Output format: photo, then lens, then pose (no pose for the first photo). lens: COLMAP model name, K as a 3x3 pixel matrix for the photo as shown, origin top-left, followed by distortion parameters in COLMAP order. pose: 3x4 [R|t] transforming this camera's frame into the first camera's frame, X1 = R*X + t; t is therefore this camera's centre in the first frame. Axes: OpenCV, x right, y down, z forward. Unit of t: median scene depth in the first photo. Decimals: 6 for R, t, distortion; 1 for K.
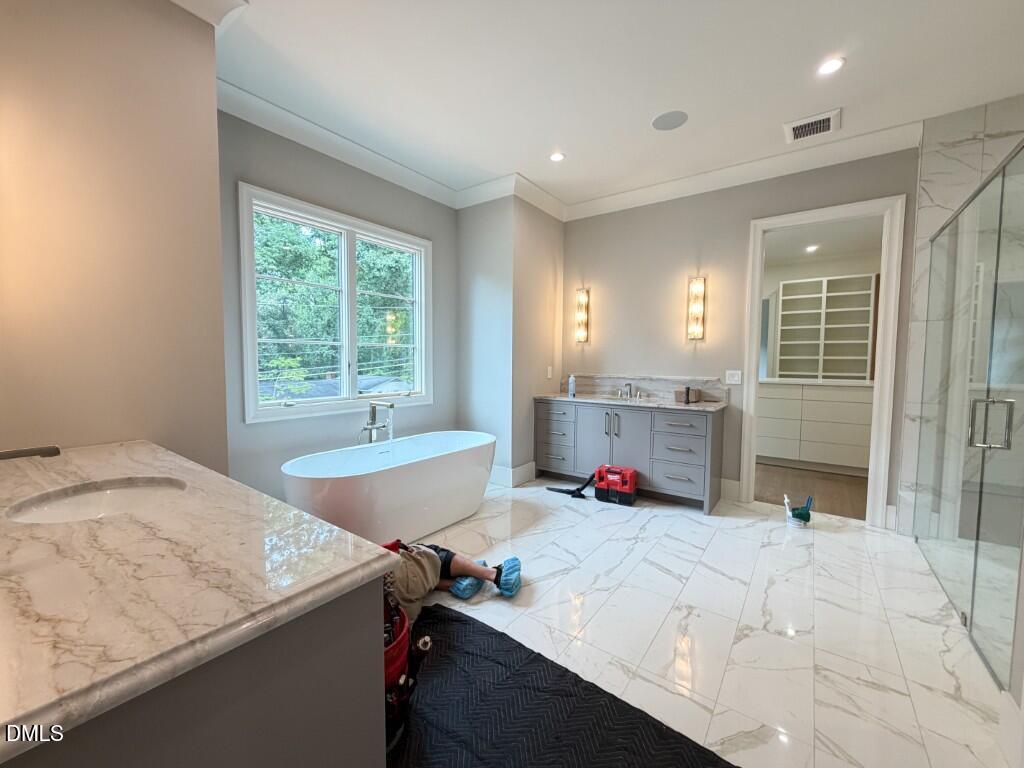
lens RADIAL K [[410.2, 0, 509.8], [0, 410.2, 384.1], [0, 0, 1]] dist [0.001494, -0.000121]
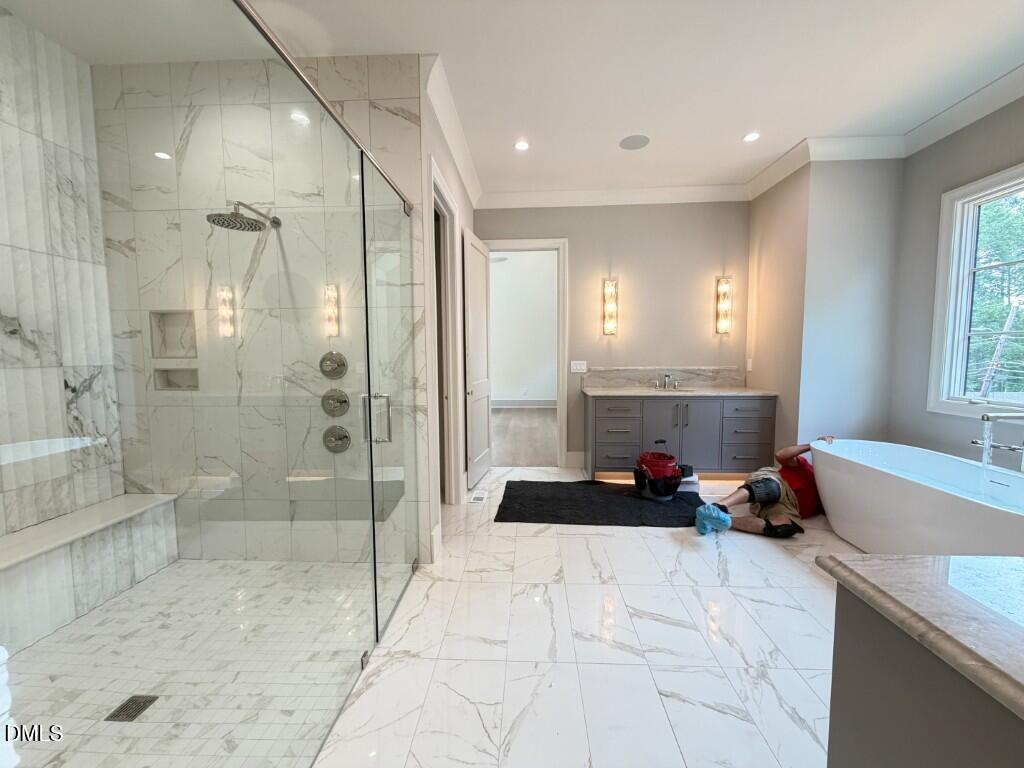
lens RADIAL K [[410.2, 0, 509.8], [0, 410.2, 384.1], [0, 0, 1]] dist [0.001494, -0.000121]
pose [[-0.835247, 0.040101, -0.548411, 1.099080], [-0.028288, 0.992883, 0.115686, -0.088256], [0.549147, 0.112140, -0.828168, 1.529935]]
